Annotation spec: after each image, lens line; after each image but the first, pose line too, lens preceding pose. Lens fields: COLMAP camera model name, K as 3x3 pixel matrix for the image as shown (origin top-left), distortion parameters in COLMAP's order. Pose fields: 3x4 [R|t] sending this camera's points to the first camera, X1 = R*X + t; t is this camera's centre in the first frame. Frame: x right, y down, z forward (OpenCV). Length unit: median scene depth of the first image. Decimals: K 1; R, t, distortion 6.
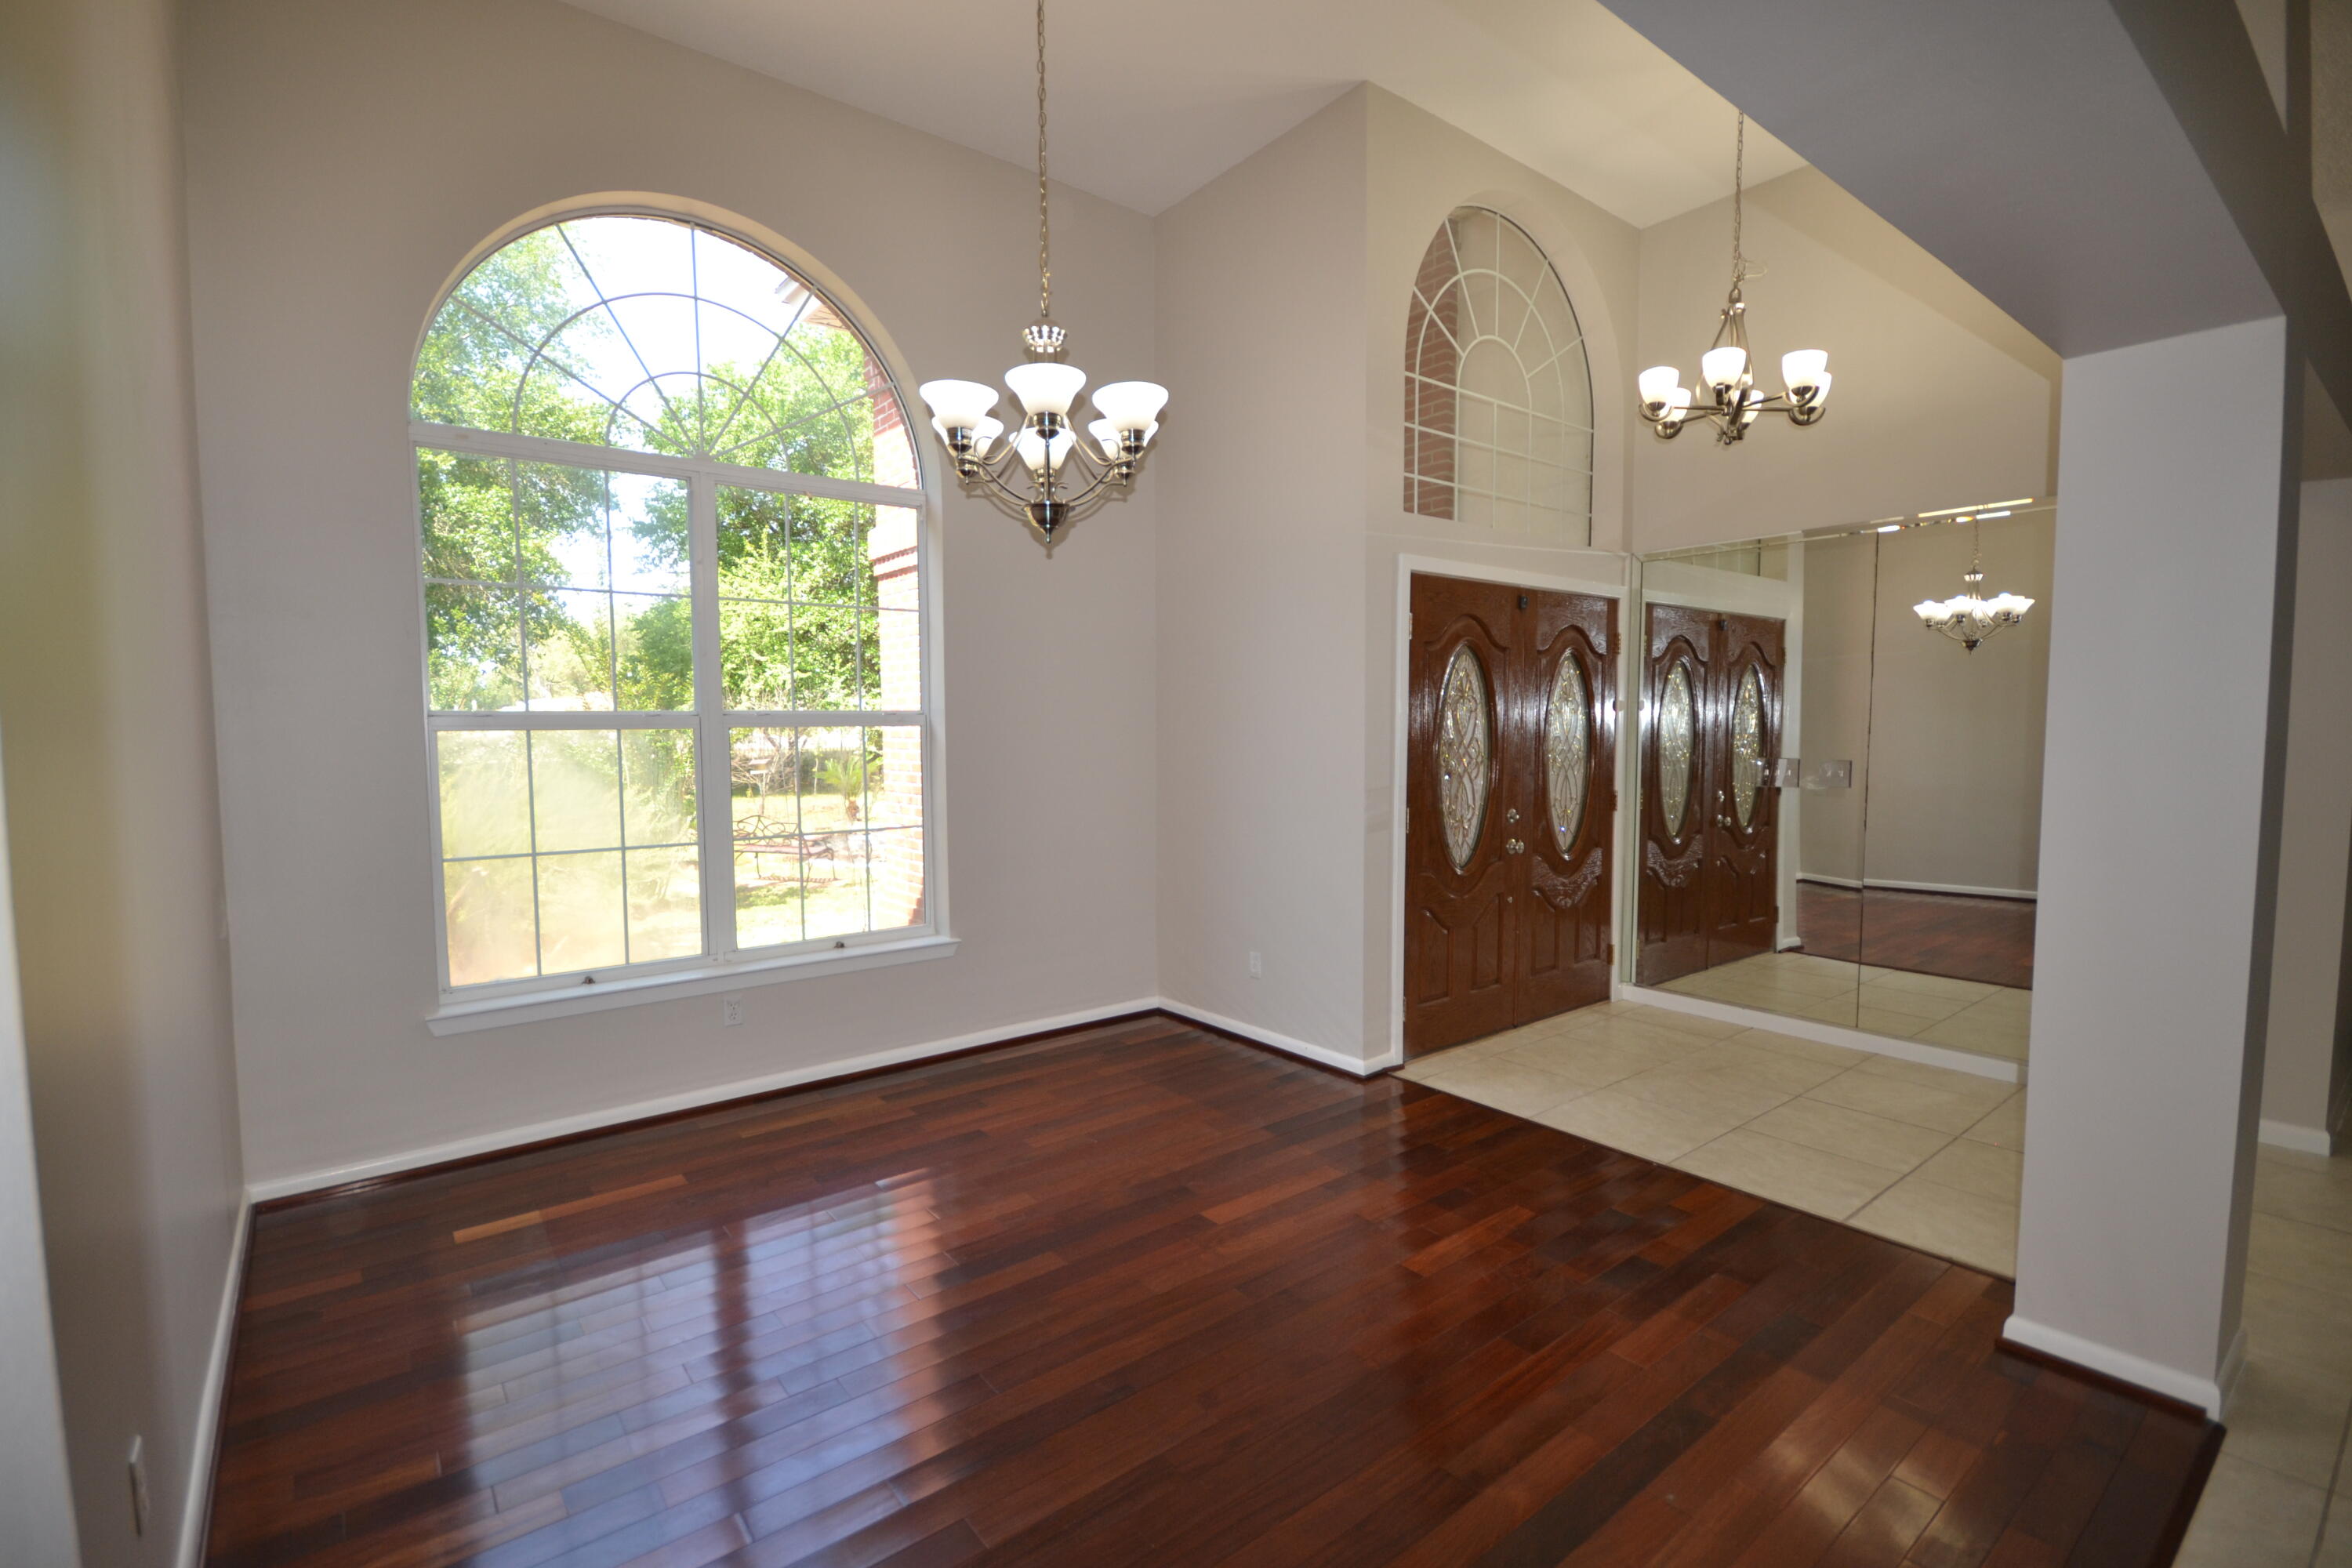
lens RADIAL K [[1033.5, 0, 1176.0], [0, 1033.5, 784.0], [0, 0, 1]] dist [-0.000081, 0.000260]
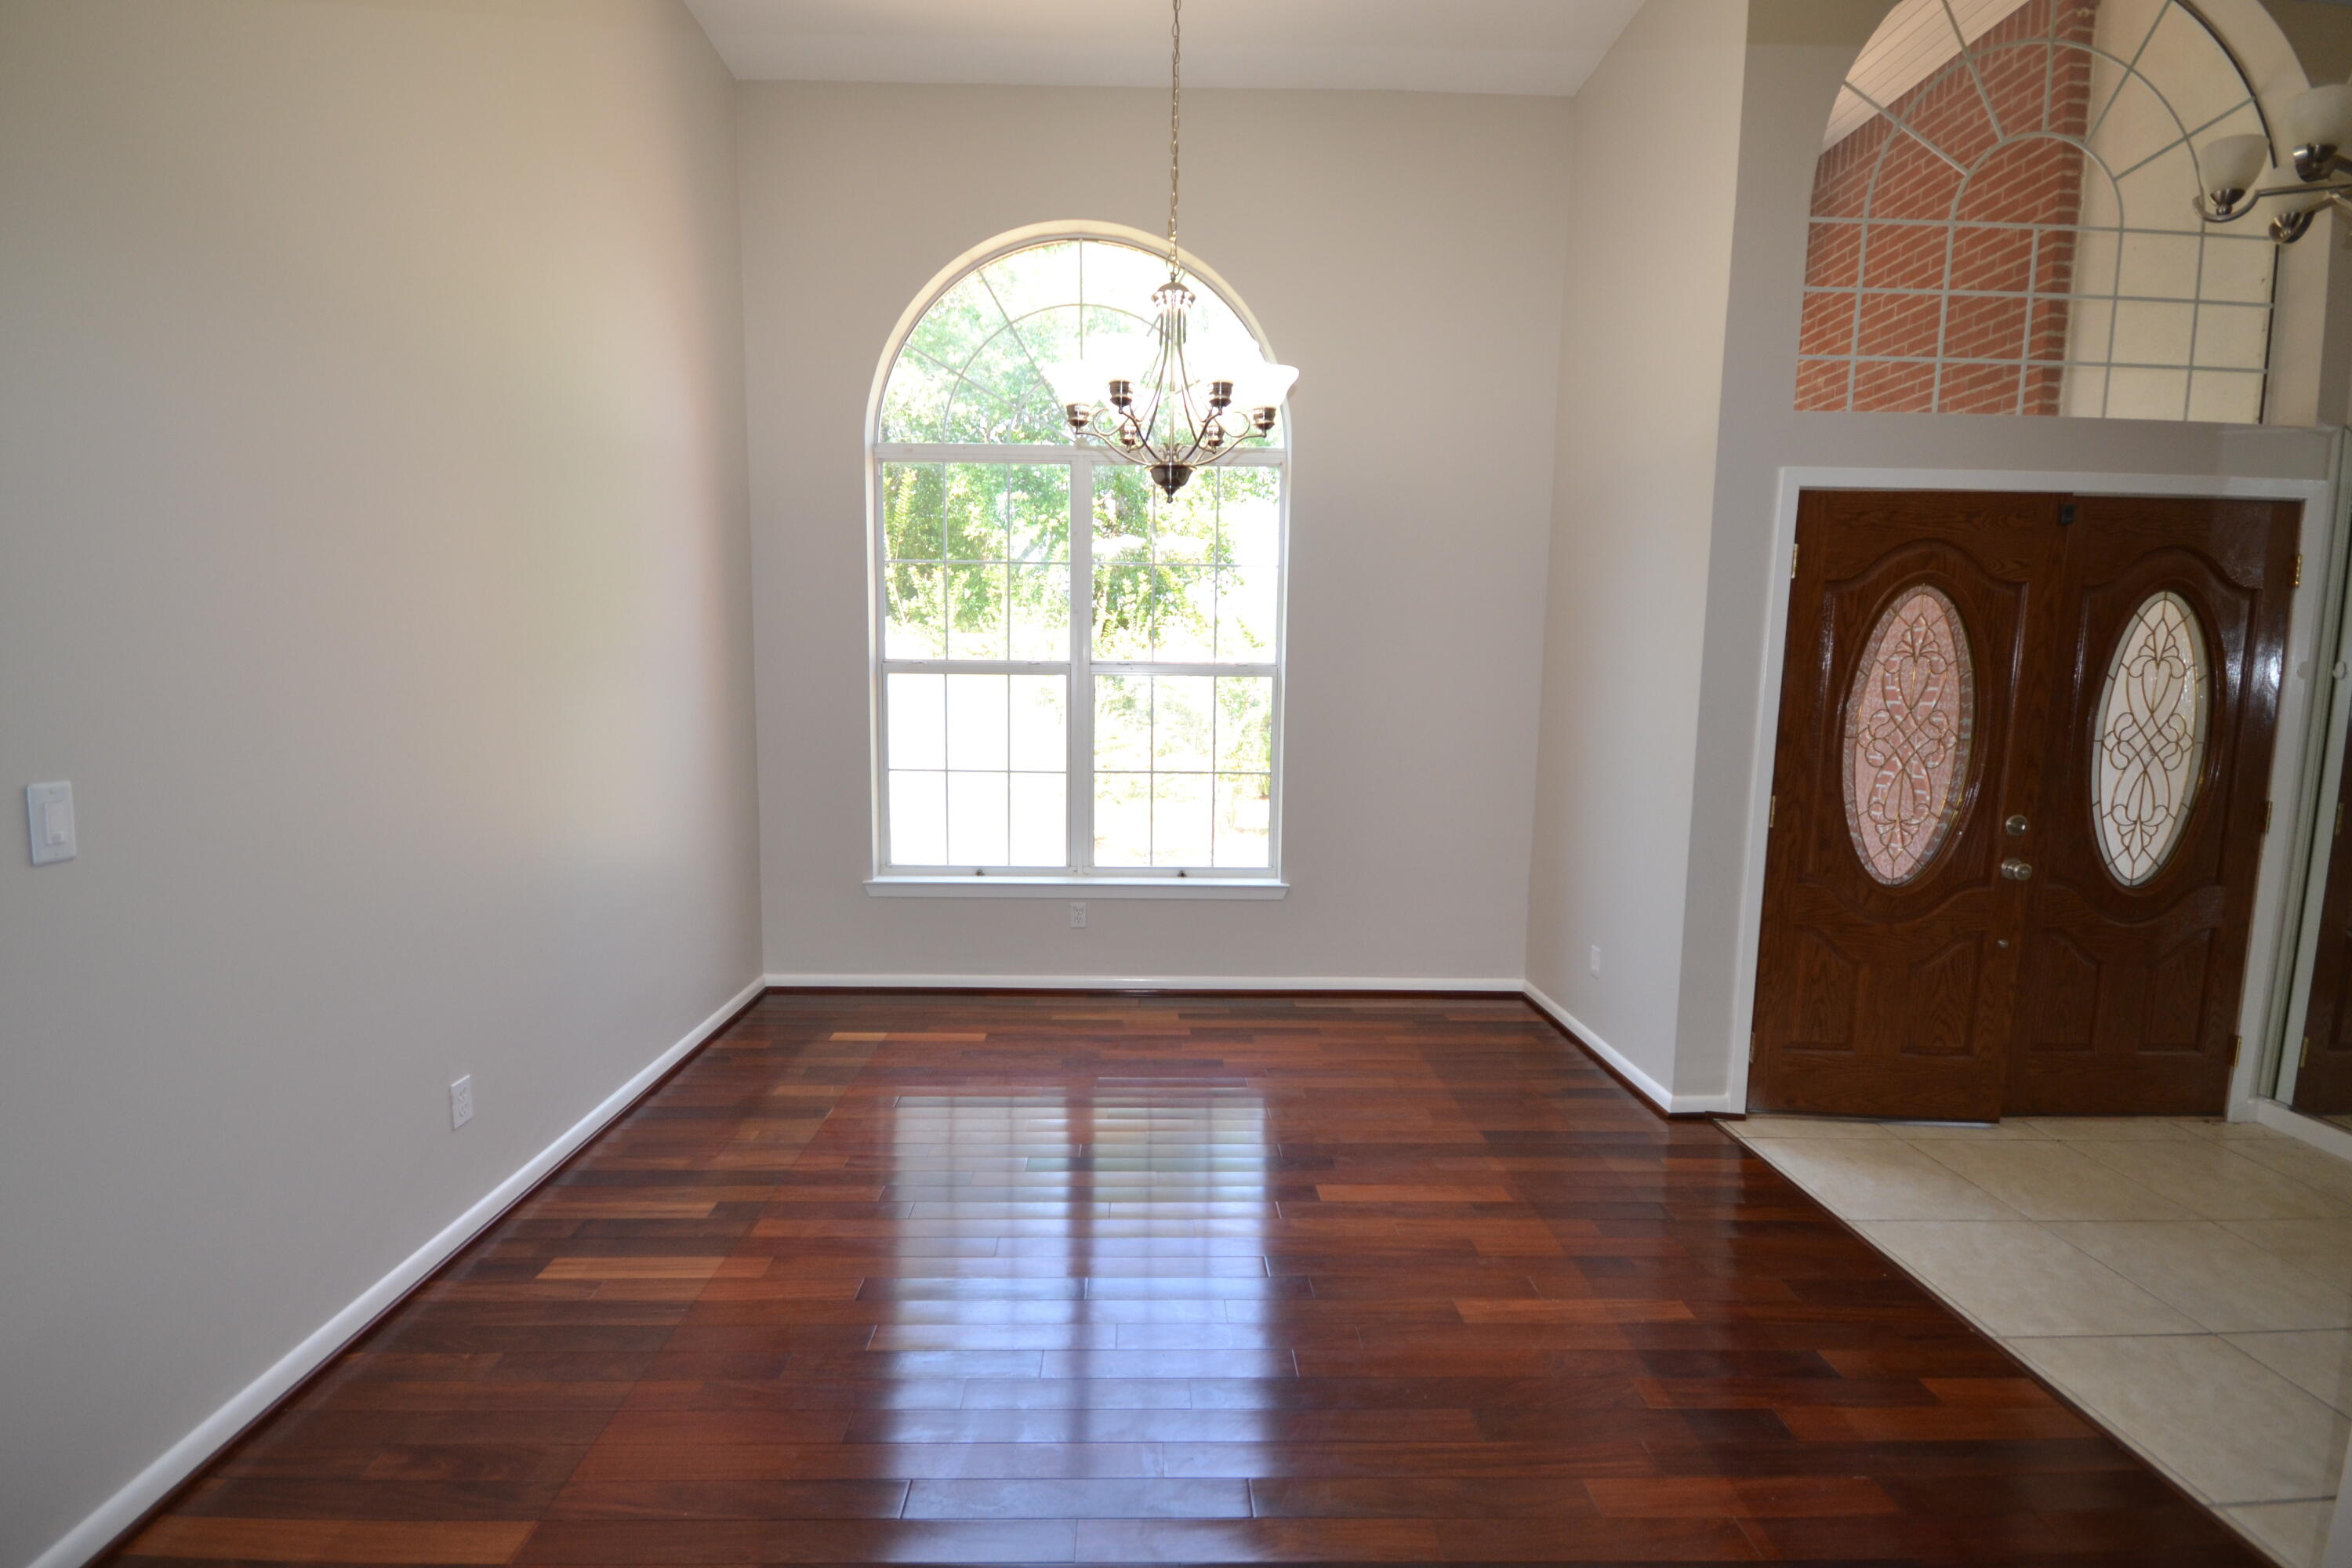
lens RADIAL K [[1046.5, 0, 1176.0], [0, 1046.5, 784.0], [0, 0, 1]] dist [-0.000723, -0.009223]
pose [[0.801751, 0.080817, -0.592169, 0.334294], [-0.052028, 0.996492, 0.065556, -0.014004], [0.595390, -0.021750, 0.803143, 0.097690]]
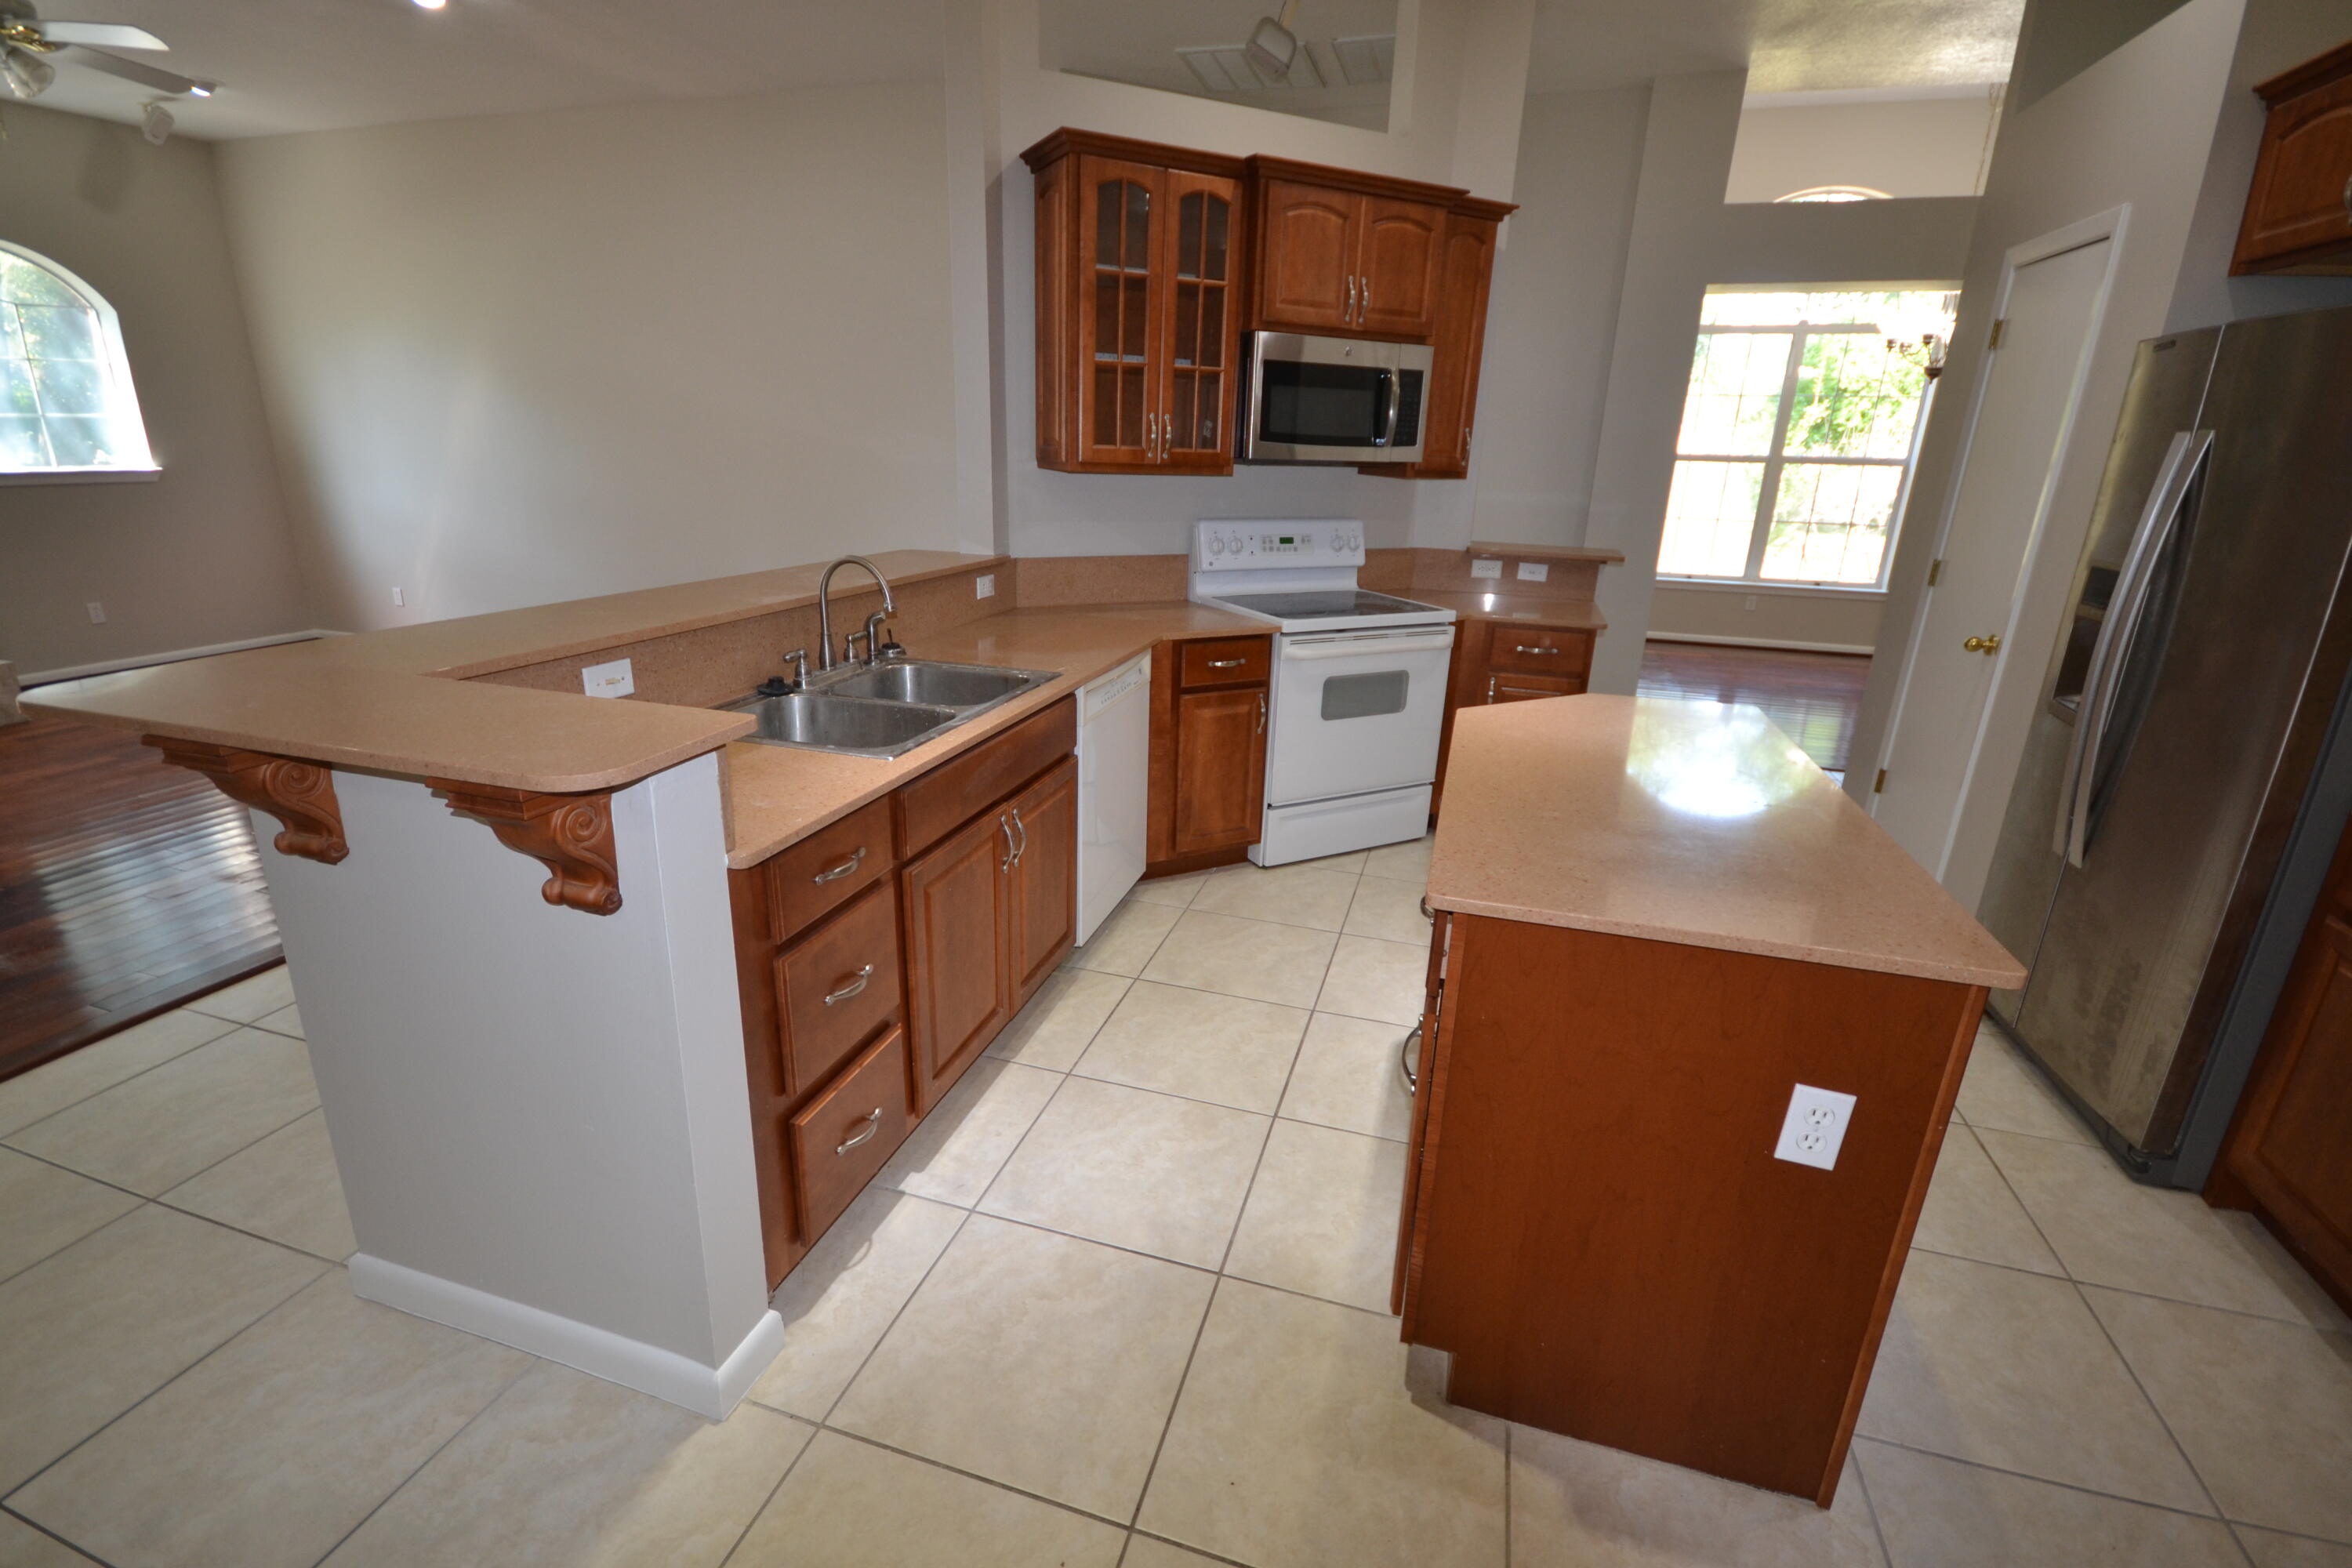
lens RADIAL K [[1046.5, 0, 1176.0], [0, 1046.5, 784.0], [0, 0, 1]] dist [-0.000723, -0.009223]
pose [[0.566325, 0.268101, -0.779357, 0.624362], [-0.075572, 0.958522, 0.274818, 0.069596], [0.820710, -0.096739, 0.563096, -1.127909]]
